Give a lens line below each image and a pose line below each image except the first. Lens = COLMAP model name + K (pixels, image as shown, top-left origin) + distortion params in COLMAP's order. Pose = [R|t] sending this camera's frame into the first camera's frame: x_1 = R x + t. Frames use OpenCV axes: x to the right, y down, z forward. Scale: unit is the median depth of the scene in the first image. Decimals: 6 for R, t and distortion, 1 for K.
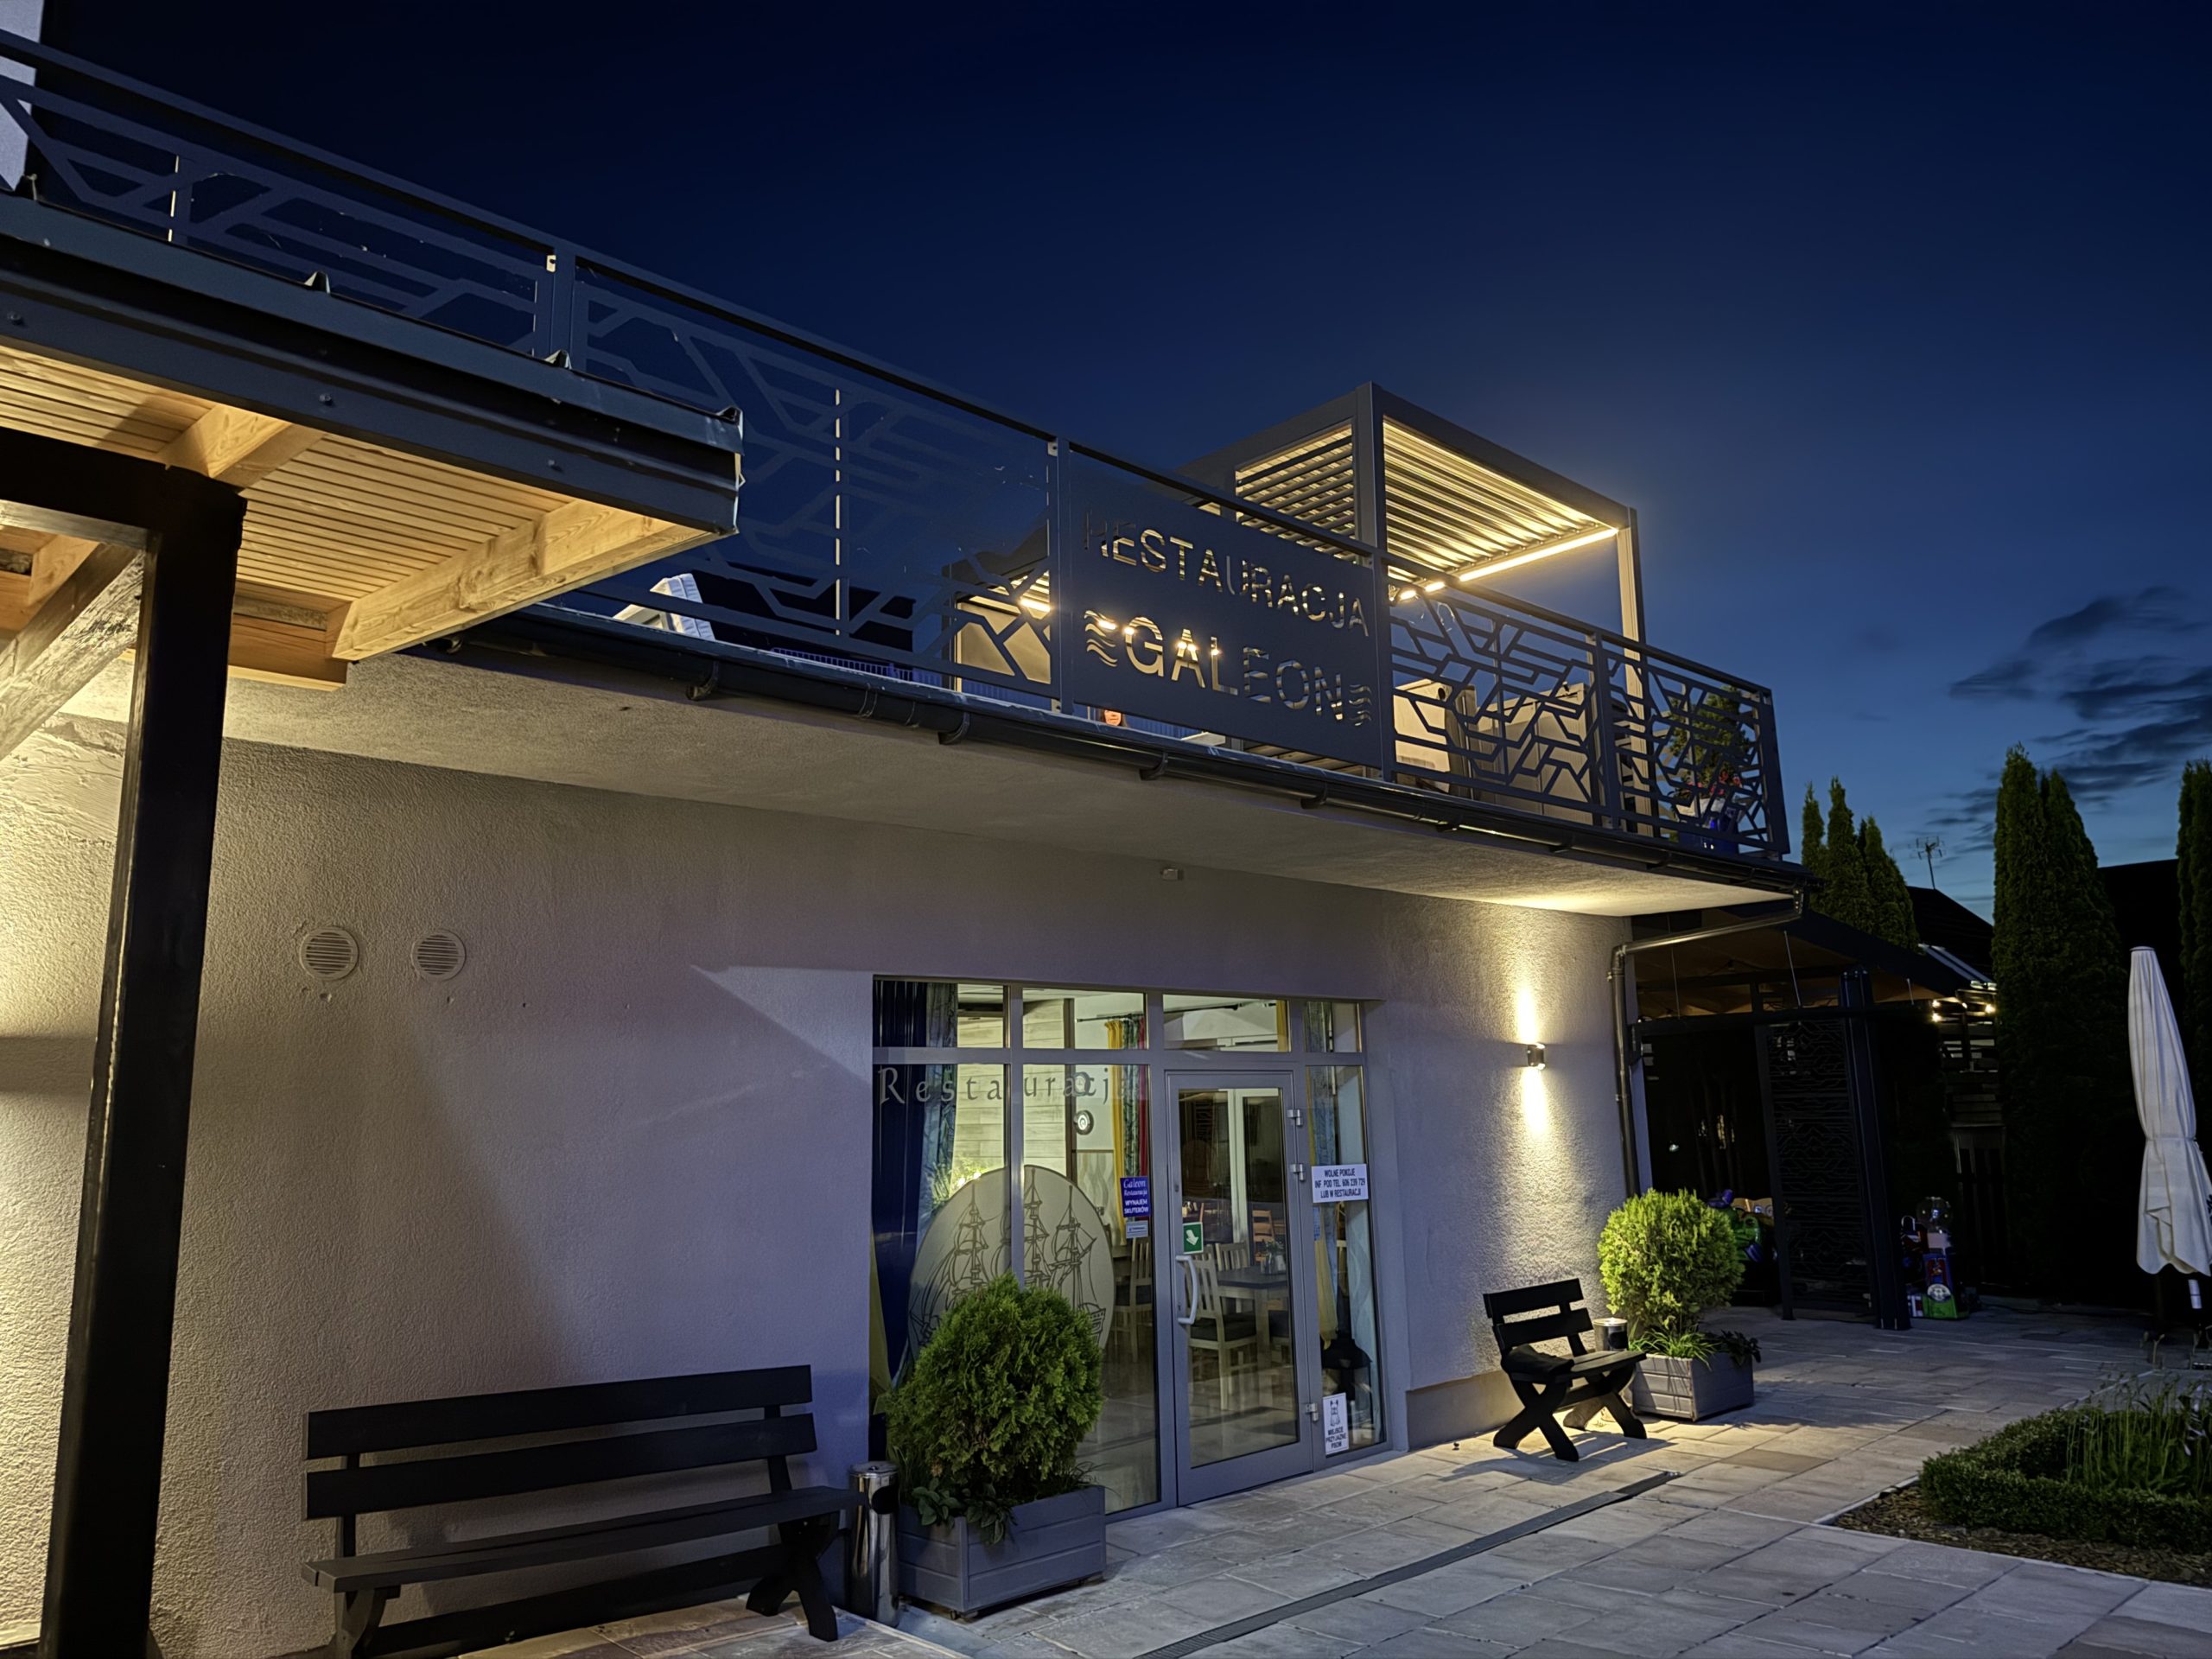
lens RADIAL K [[1548.3, 0, 1110.1], [0, 1548.3, 822.4], [0, 0, 1]] dist [0.073635, -0.102161]
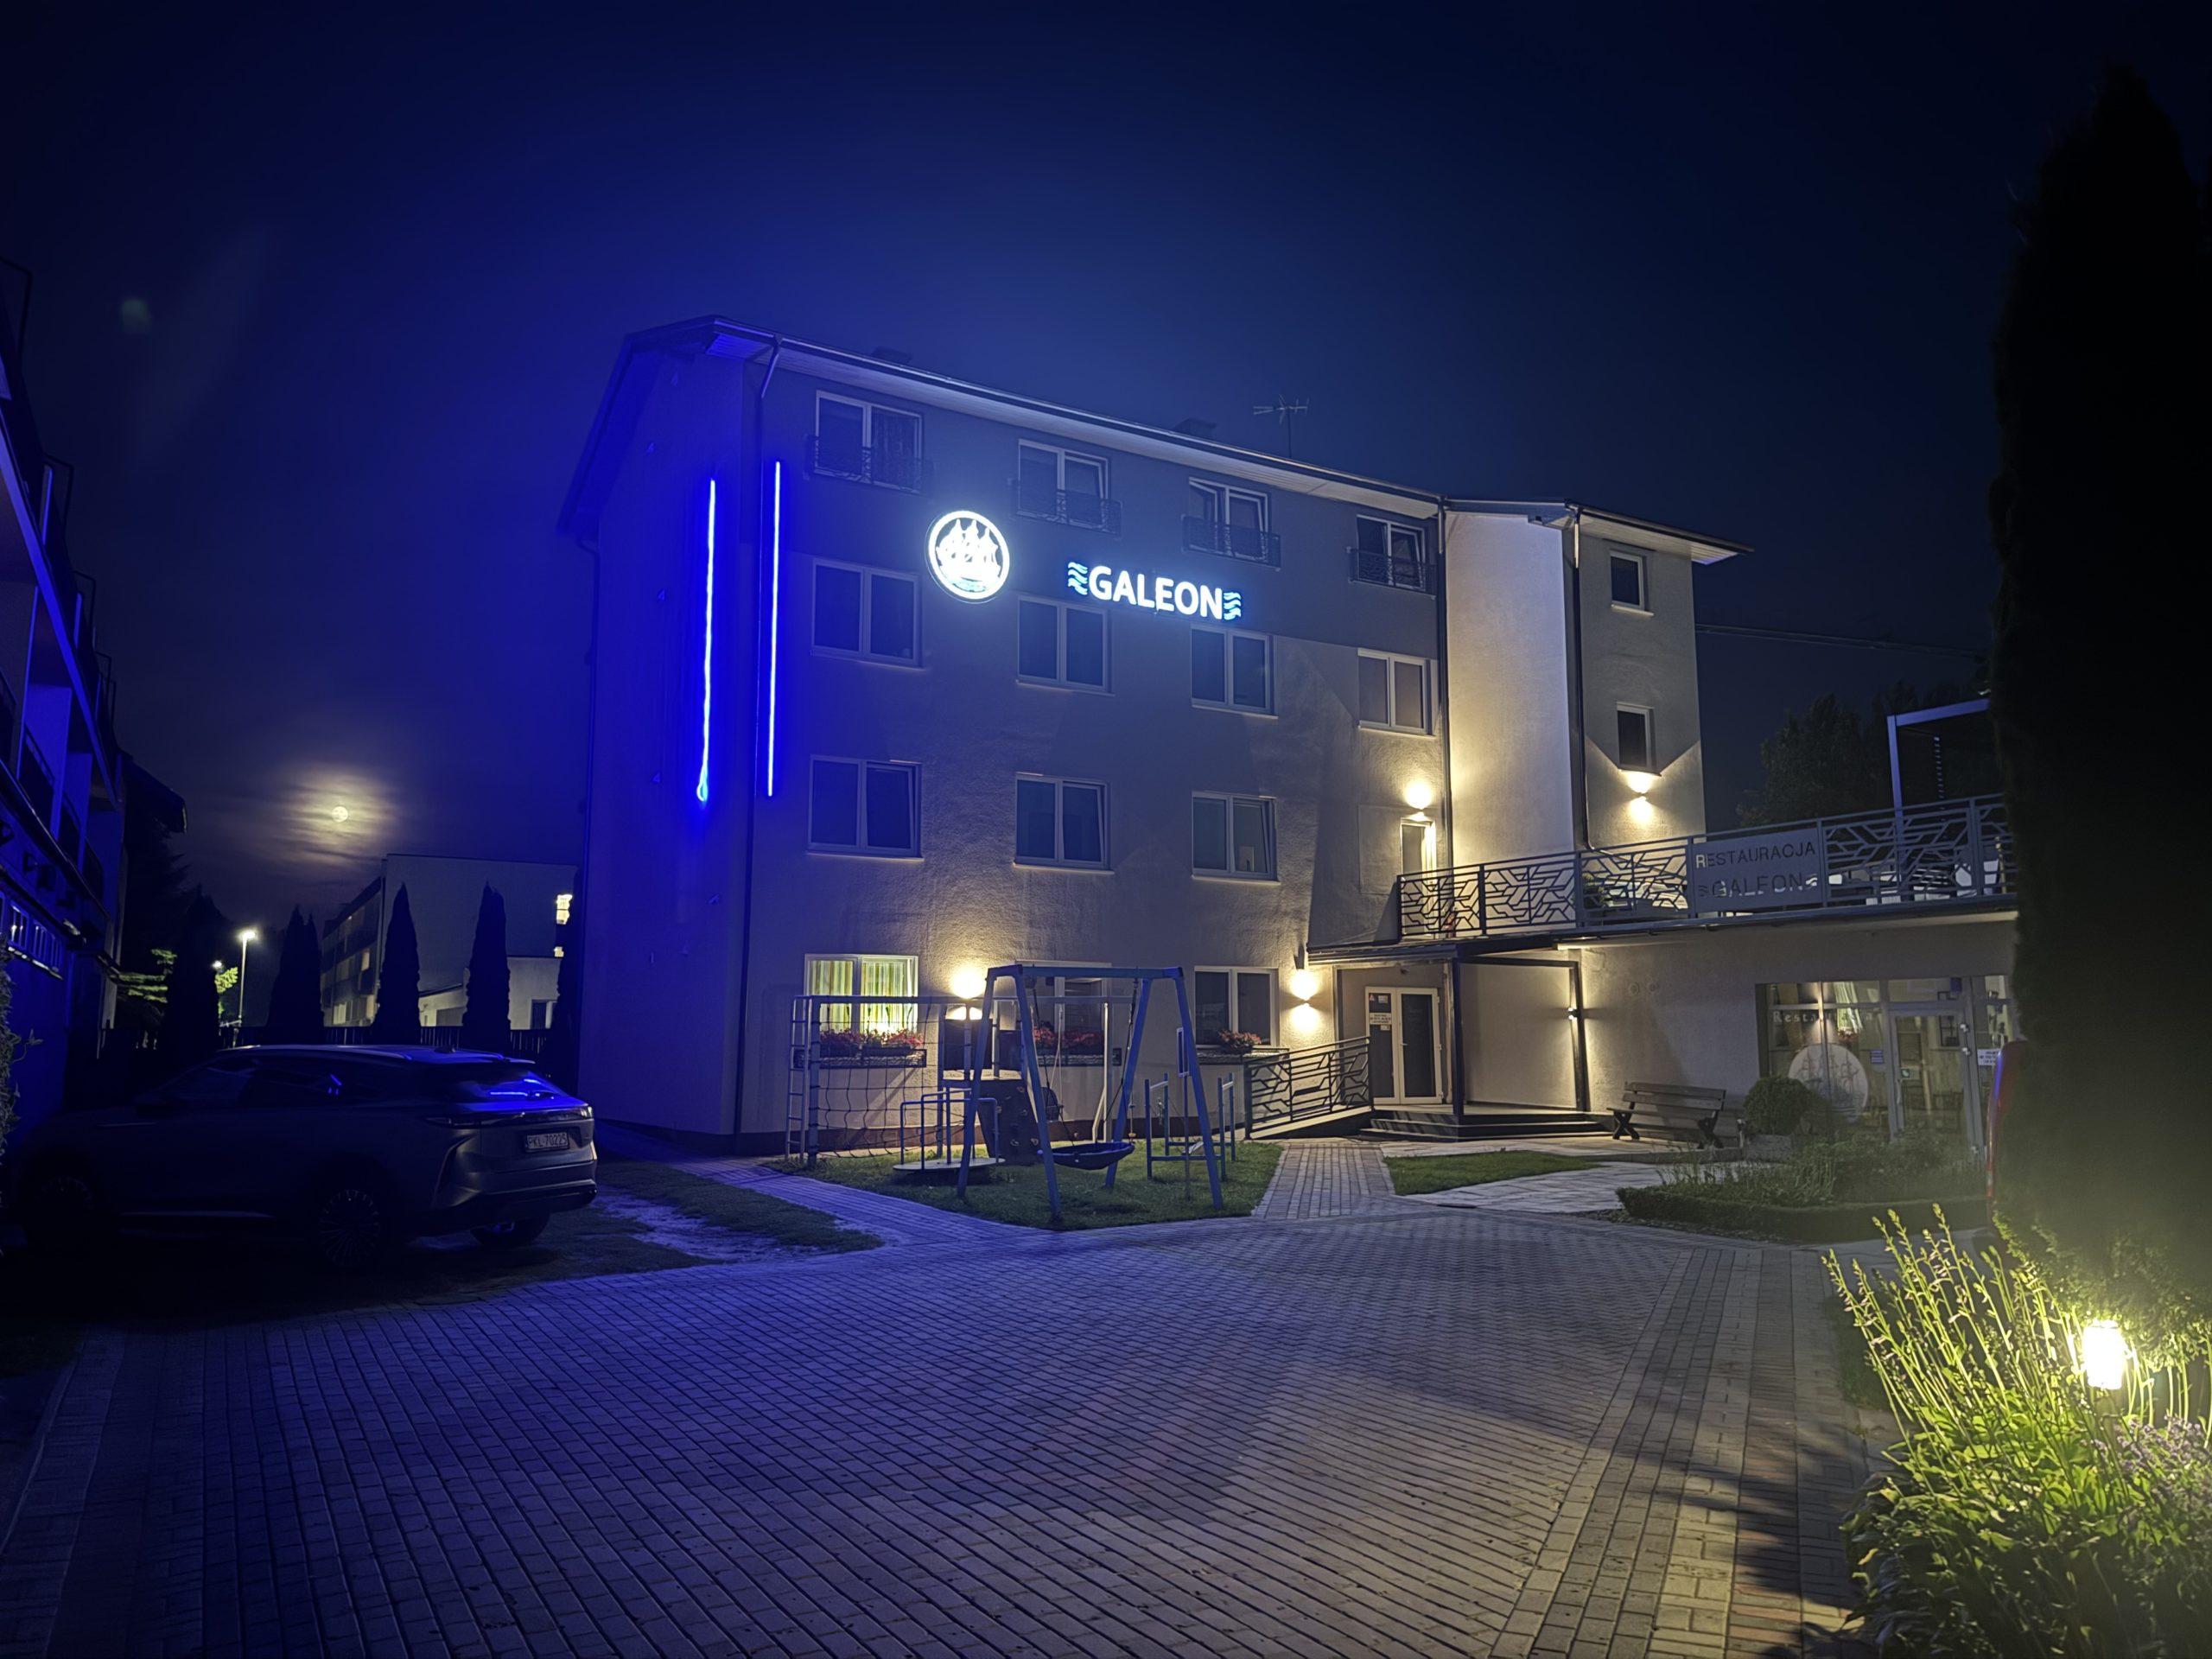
lens RADIAL K [[1537.1, 0, 1114.7], [0, 1537.1, 837.6], [0, 0, 1]] dist [0.194208, -0.398087]
pose [[-0.207070, -0.109509, -0.972178, 2.932093], [0.181412, 0.972184, -0.148150, 0.036836], [0.961359, -0.207042, -0.181444, 0.296859]]
